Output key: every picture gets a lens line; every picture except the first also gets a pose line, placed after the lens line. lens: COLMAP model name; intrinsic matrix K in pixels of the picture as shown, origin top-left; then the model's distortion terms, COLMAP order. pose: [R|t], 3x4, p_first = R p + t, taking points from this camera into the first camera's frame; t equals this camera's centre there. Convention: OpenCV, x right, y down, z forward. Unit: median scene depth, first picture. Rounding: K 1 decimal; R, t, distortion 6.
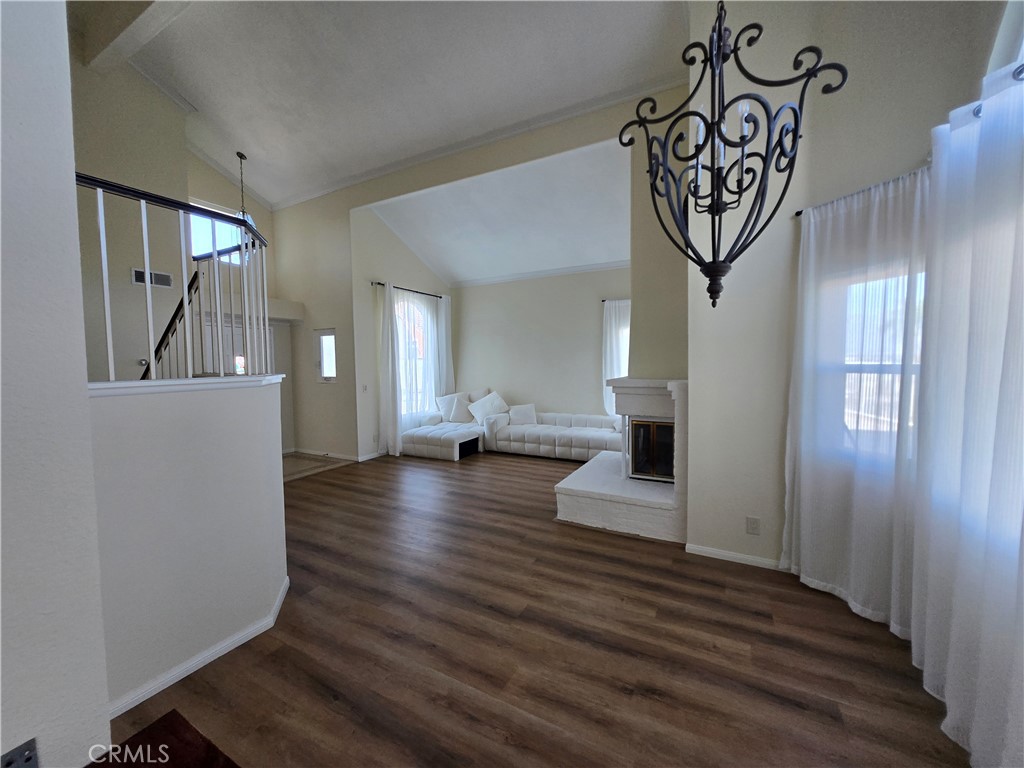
lens RADIAL K [[402.1, 0, 513.4], [0, 402.1, 380.9], [0, 0, 1]] dist [-0.000356, 0.000052]
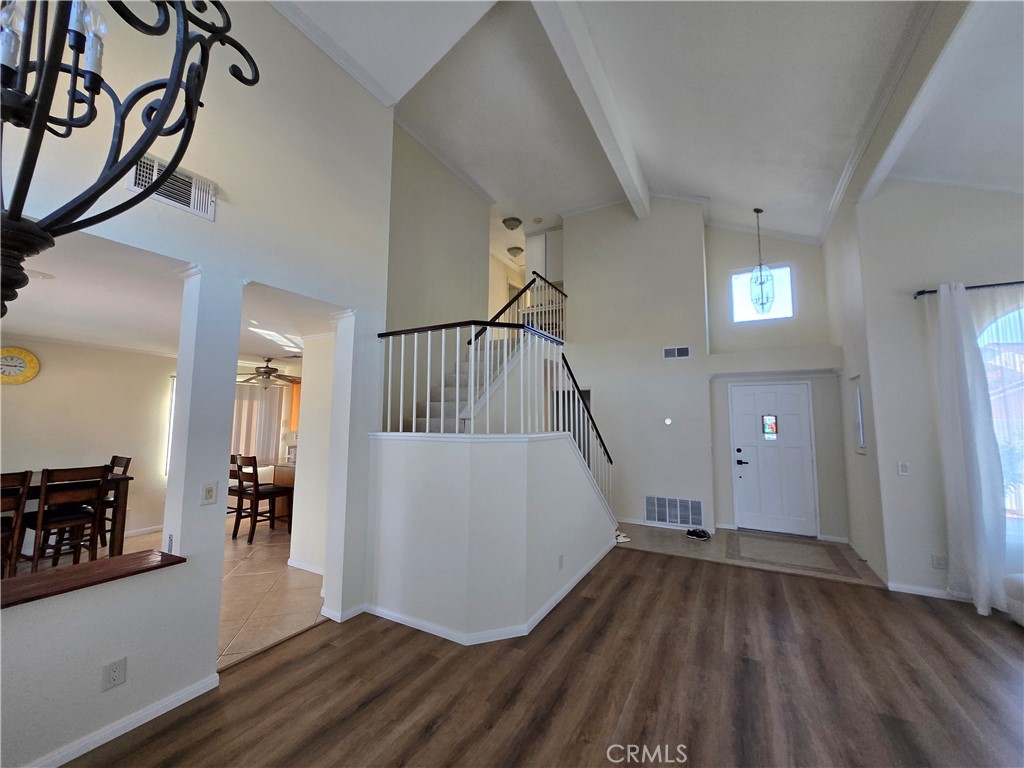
lens RADIAL K [[398.0, 0, 516.0], [0, 398.0, 387.0], [0, 0, 1]] dist [0.000024, -0.000098]
pose [[-0.003582, -0.074062, -0.997247, 0.249634], [-0.055166, 0.995750, -0.073753, -0.029318], [0.998471, 0.054749, -0.007653, 0.437293]]
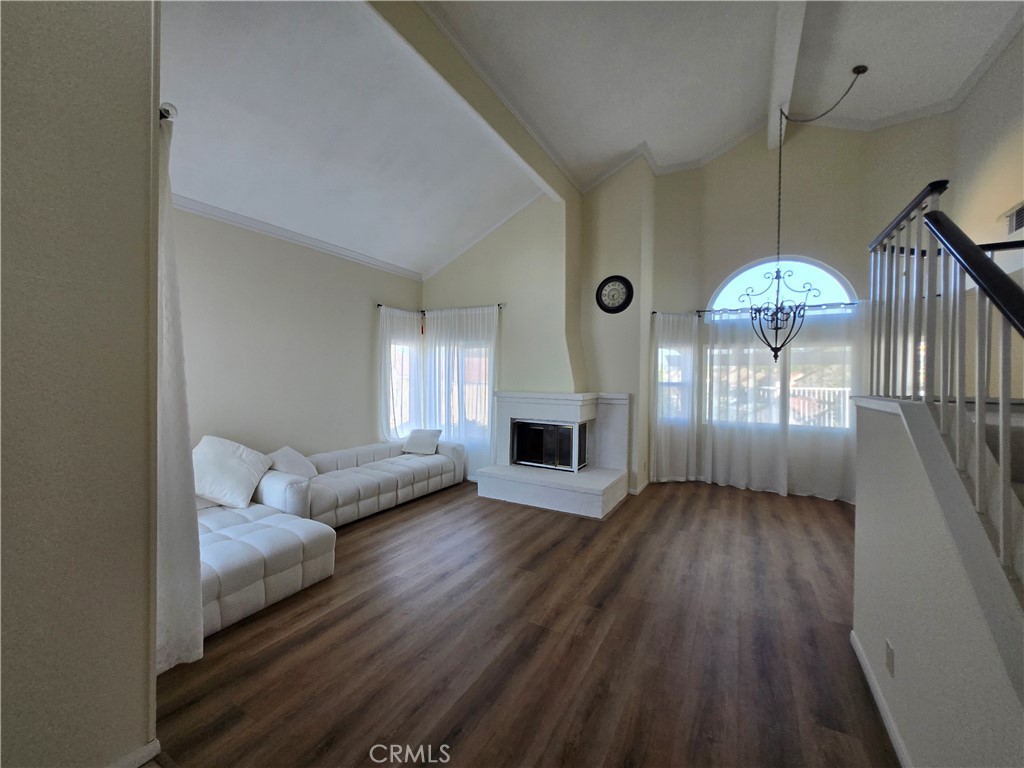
lens RADIAL K [[402.1, 0, 513.4], [0, 402.1, 380.9], [0, 0, 1]] dist [-0.000356, 0.000052]
pose [[0.022160, -0.001228, 0.999754, -0.663653], [0.037560, 0.999294, 0.000394, -0.035301], [-0.999049, 0.037542, 0.022191, 0.778526]]
